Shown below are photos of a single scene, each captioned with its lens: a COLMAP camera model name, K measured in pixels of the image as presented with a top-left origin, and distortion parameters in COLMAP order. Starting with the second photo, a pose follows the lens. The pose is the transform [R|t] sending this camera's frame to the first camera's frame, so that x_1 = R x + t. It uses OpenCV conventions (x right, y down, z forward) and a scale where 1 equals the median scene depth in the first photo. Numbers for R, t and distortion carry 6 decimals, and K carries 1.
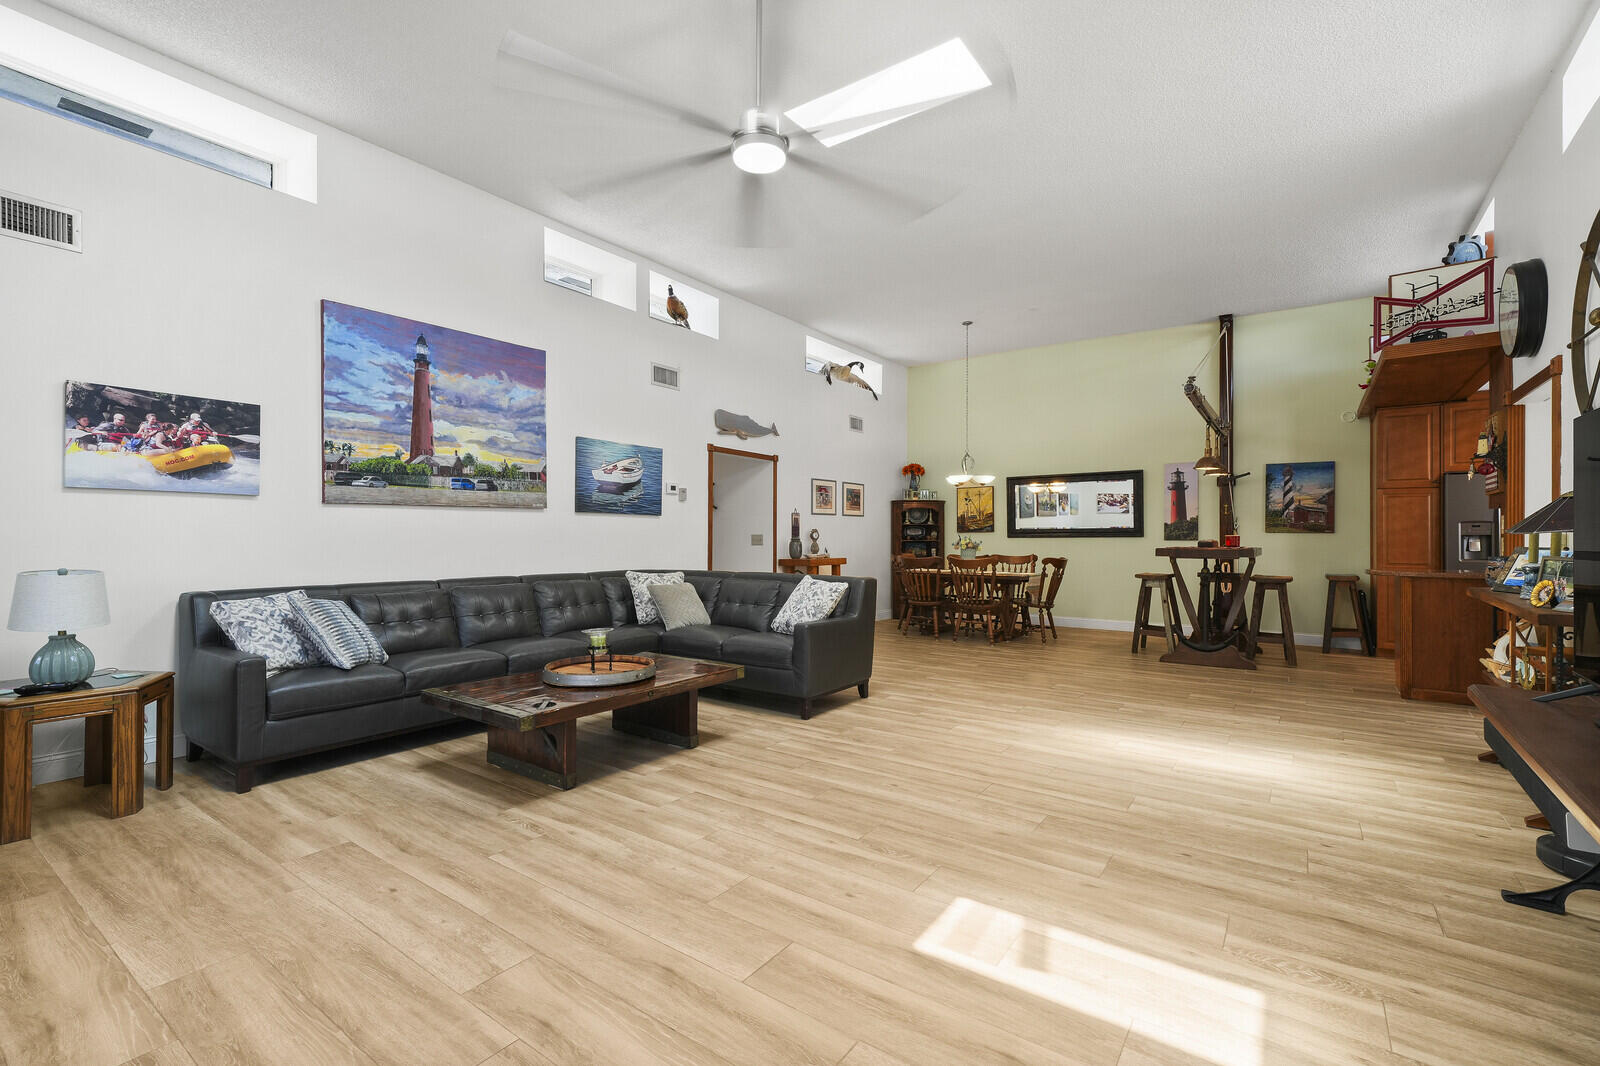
lens RADIAL K [[701.9, 0, 804.3], [0, 701.9, 533.5], [0, 0, 1]] dist [0.003666, 0.000386]
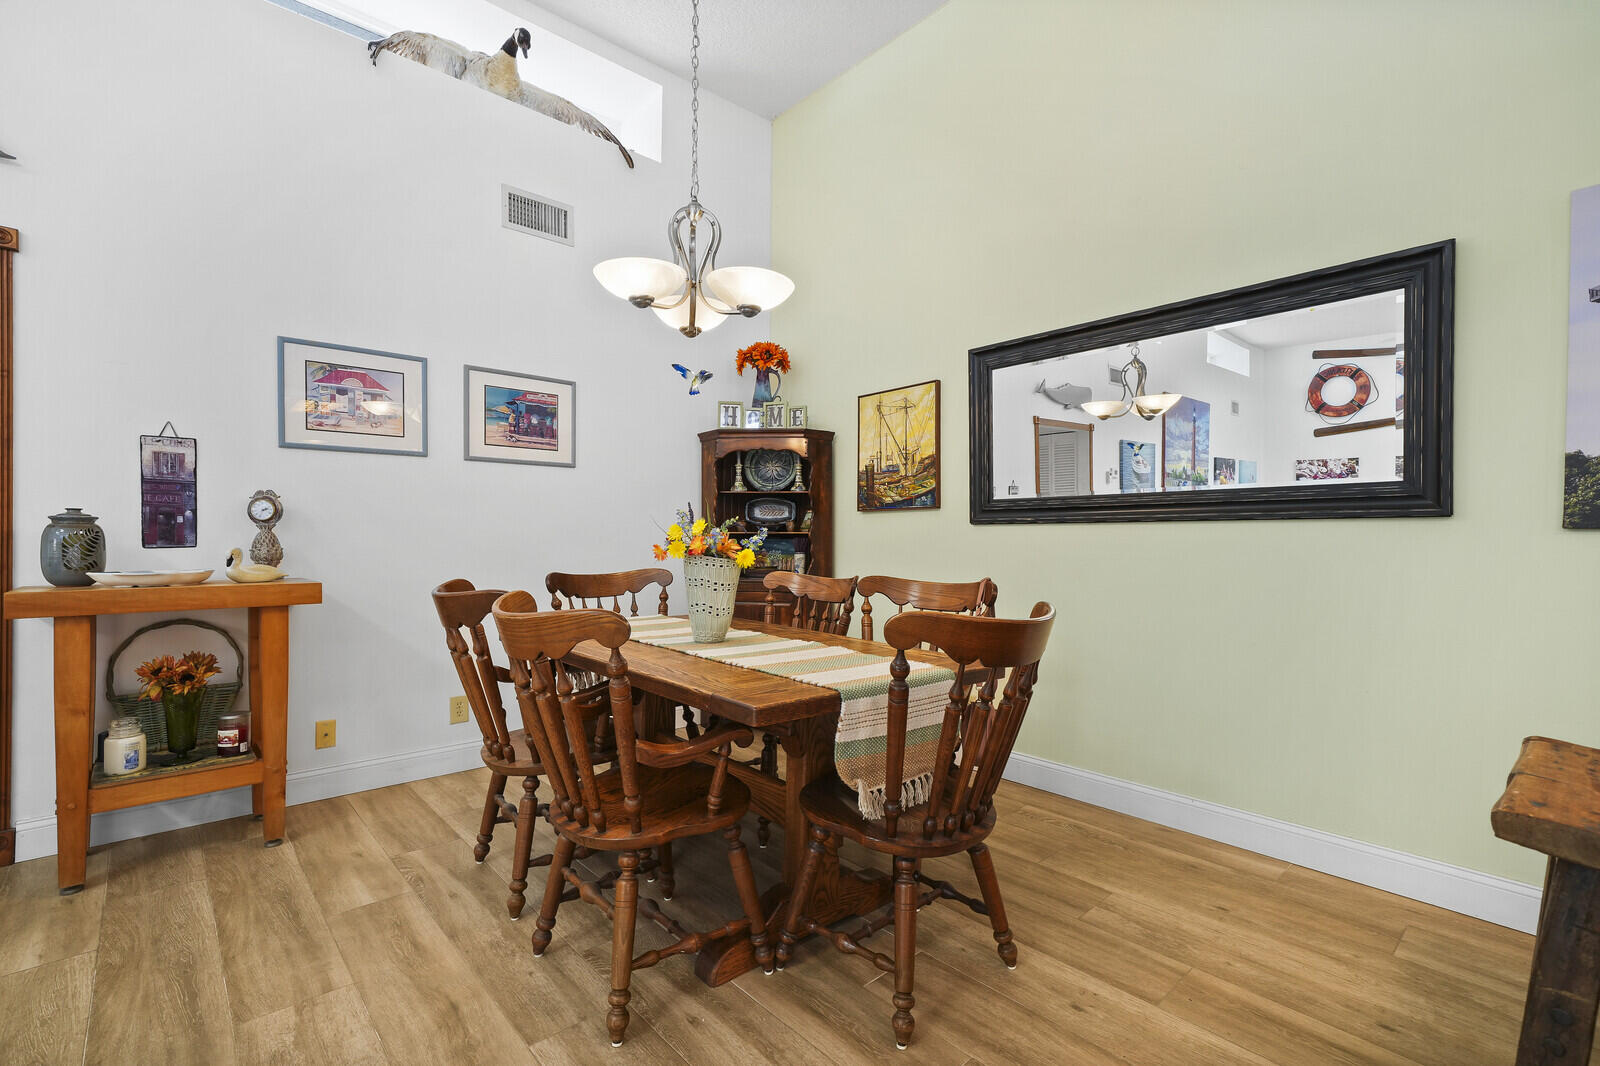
lens RADIAL K [[718.6, 0, 798.7], [0, 718.6, 543.7], [0, 0, 1]] dist [0.003607, 0.000452]
pose [[0.975252, 0.008165, -0.220944, 0.562885], [-0.004920, 0.999872, 0.015236, 0.020672], [0.221040, -0.013772, 0.975167, 1.254776]]
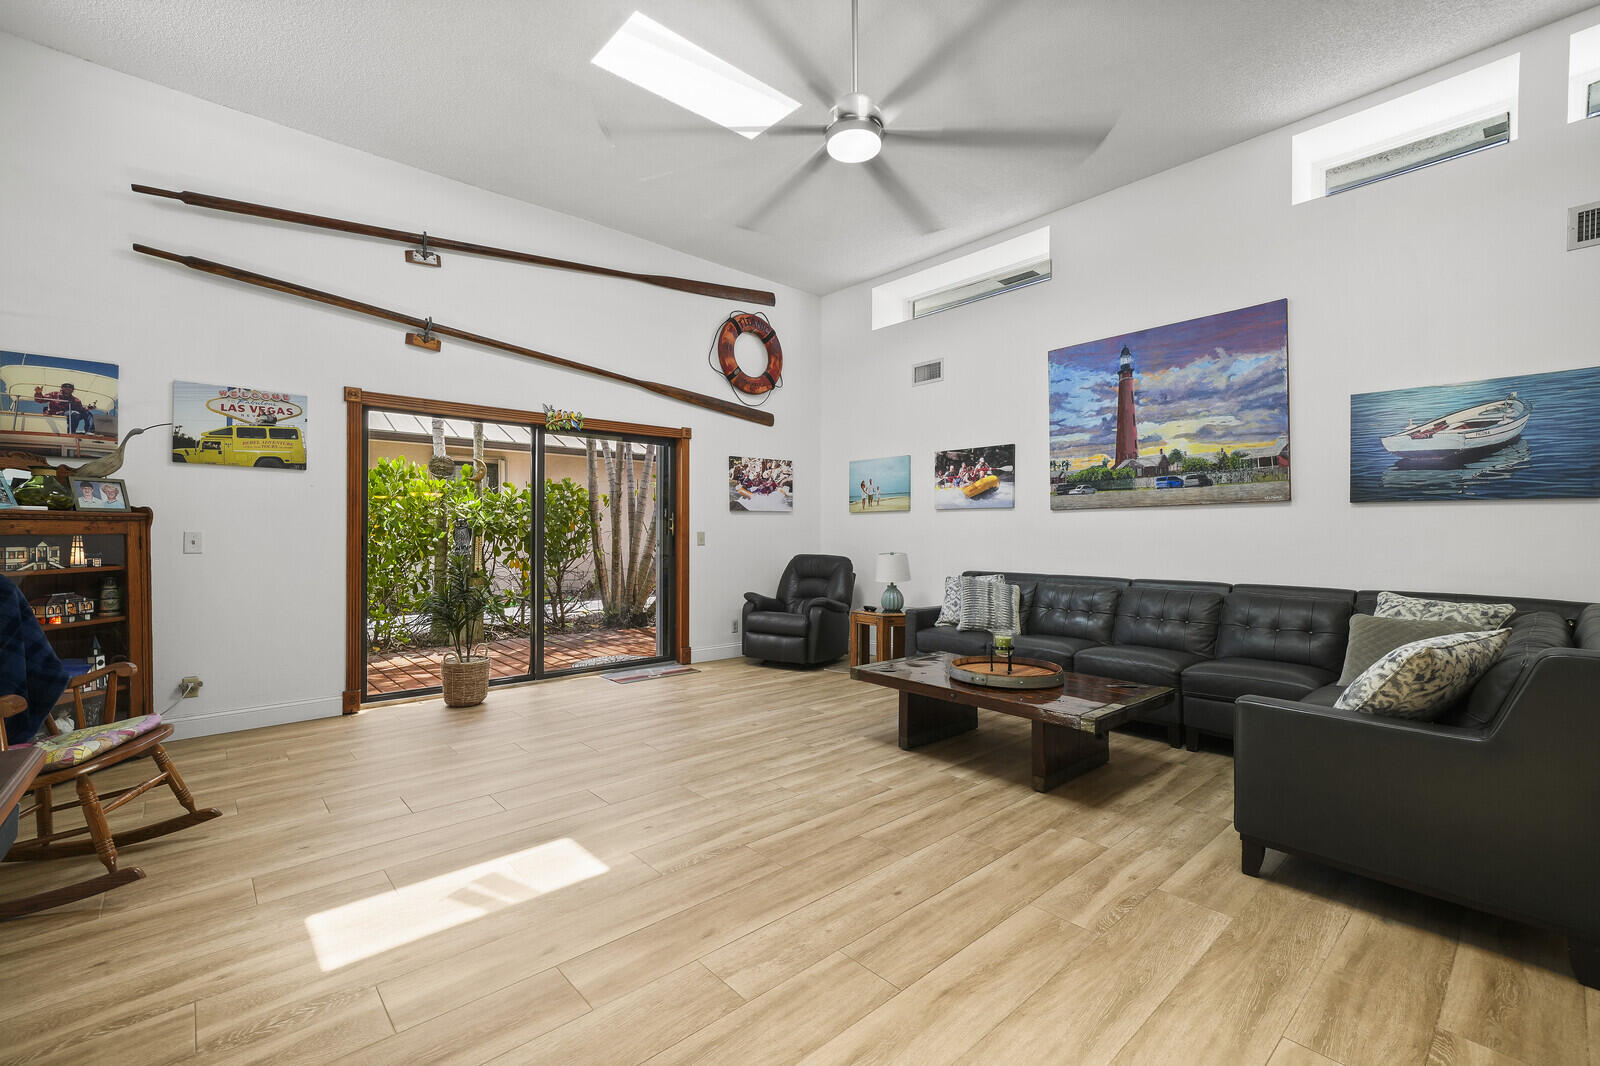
lens RADIAL K [[693.9, 0, 794.5], [0, 693.9, 534.9], [0, 0, 1]] dist [0.002053, 0.000225]
pose [[-0.227852, -0.000249, -0.973696, 0.551282], [0.001567, 0.999999, -0.000623, 0.001460], [0.973695, -0.001668, -0.227851, 0.706759]]
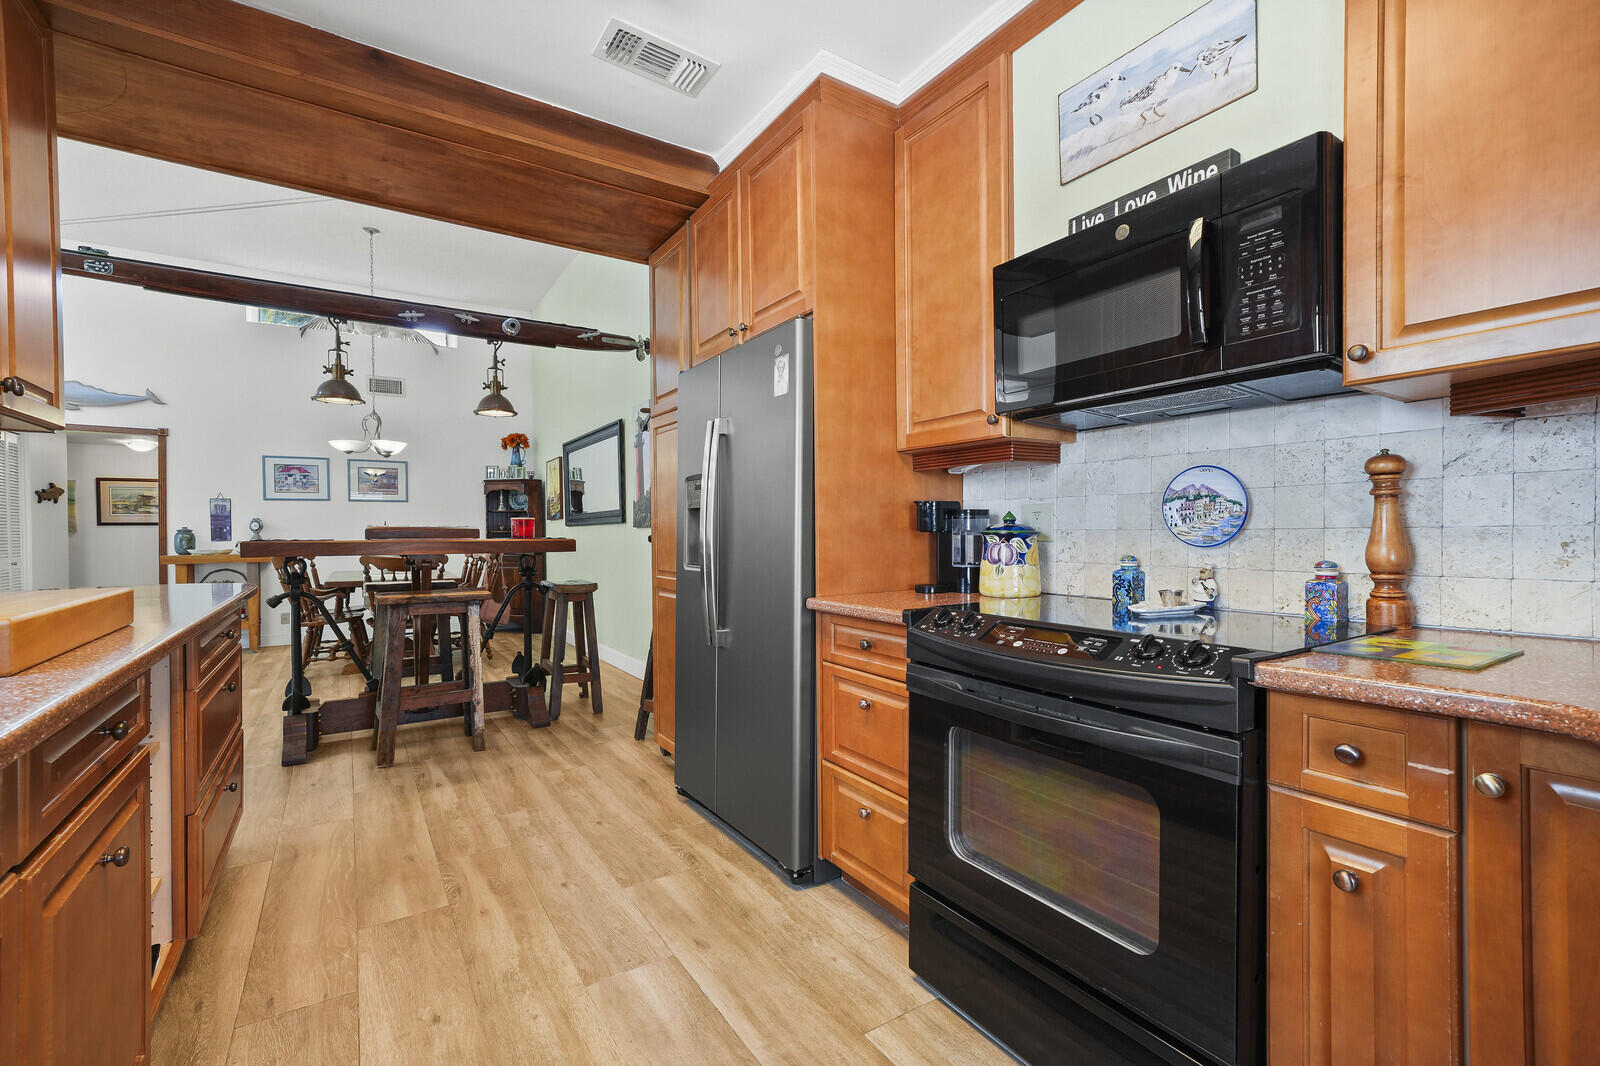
lens RADIAL K [[693.9, 0, 794.5], [0, 693.9, 534.9], [0, 0, 1]] dist [0.002053, 0.000225]
pose [[0.927286, -0.004520, -0.374326, 1.540308], [0.008009, 0.999938, 0.007768, 0.020898], [0.374268, -0.010201, 0.927264, 0.833310]]
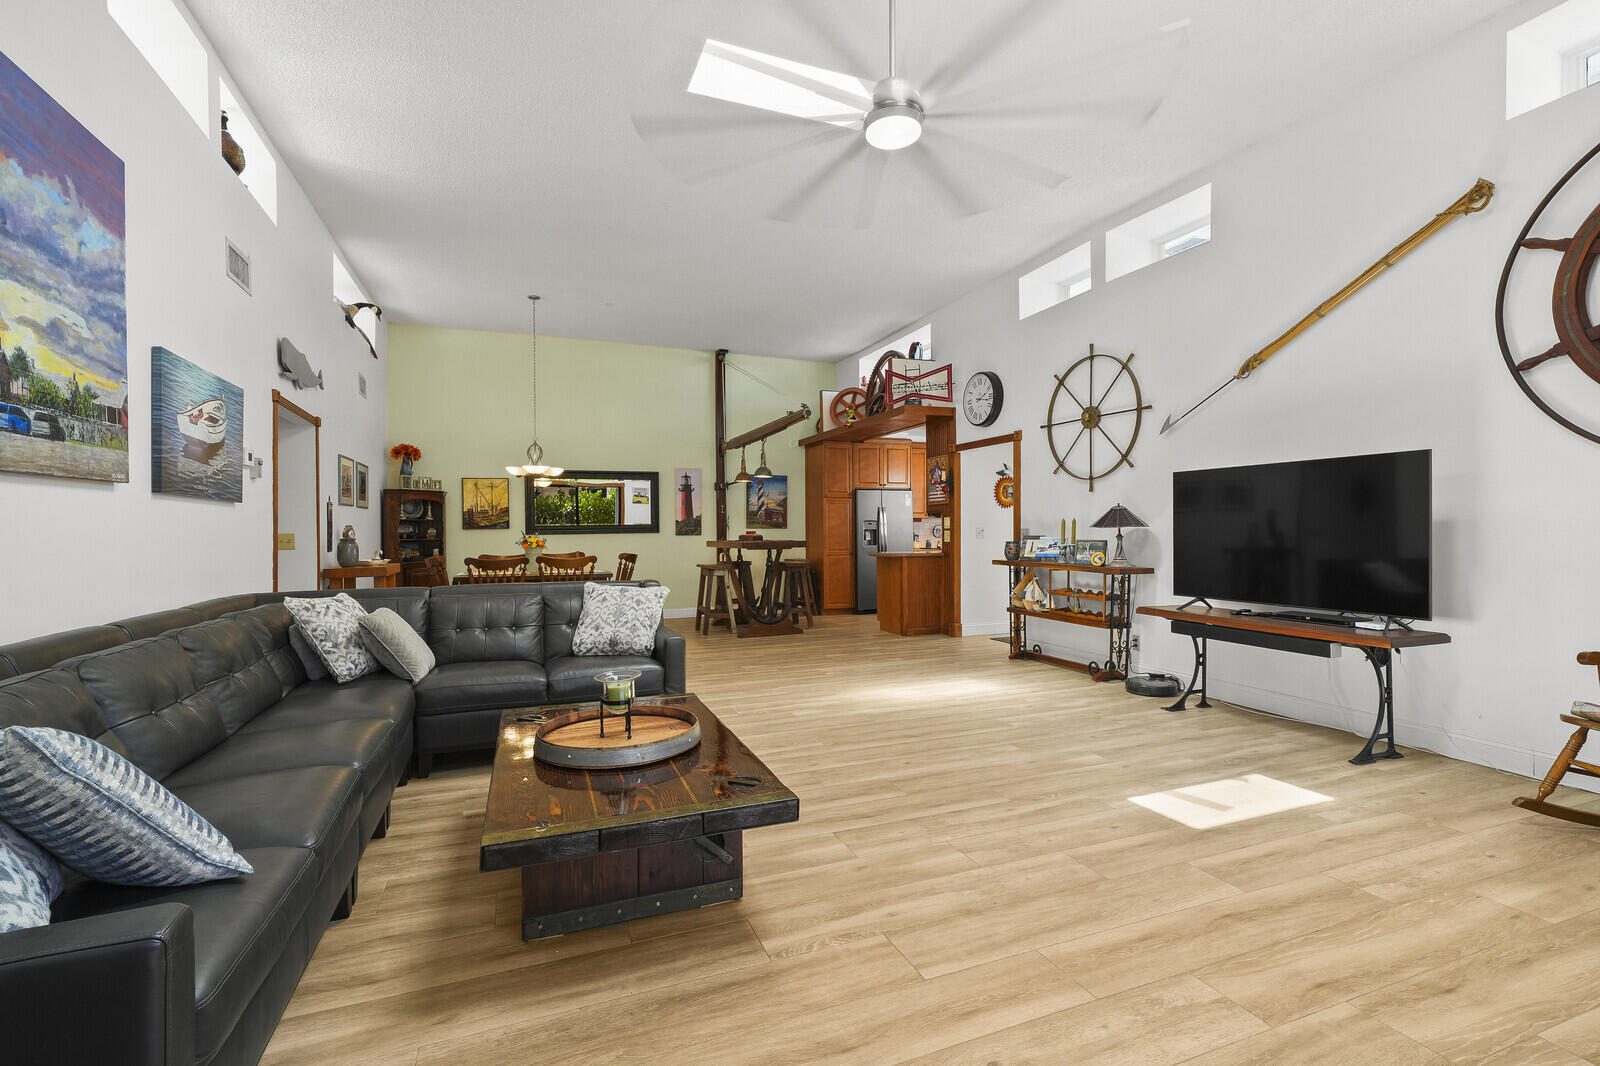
lens RADIAL K [[701.9, 0, 804.3], [0, 701.9, 533.5], [0, 0, 1]] dist [0.003666, 0.000386]
pose [[0.543887, -0.009144, 0.839108, -0.575261], [0.004400, 0.999958, 0.008046, -0.002778], [-0.839147, -0.000684, 0.543905, 0.364744]]
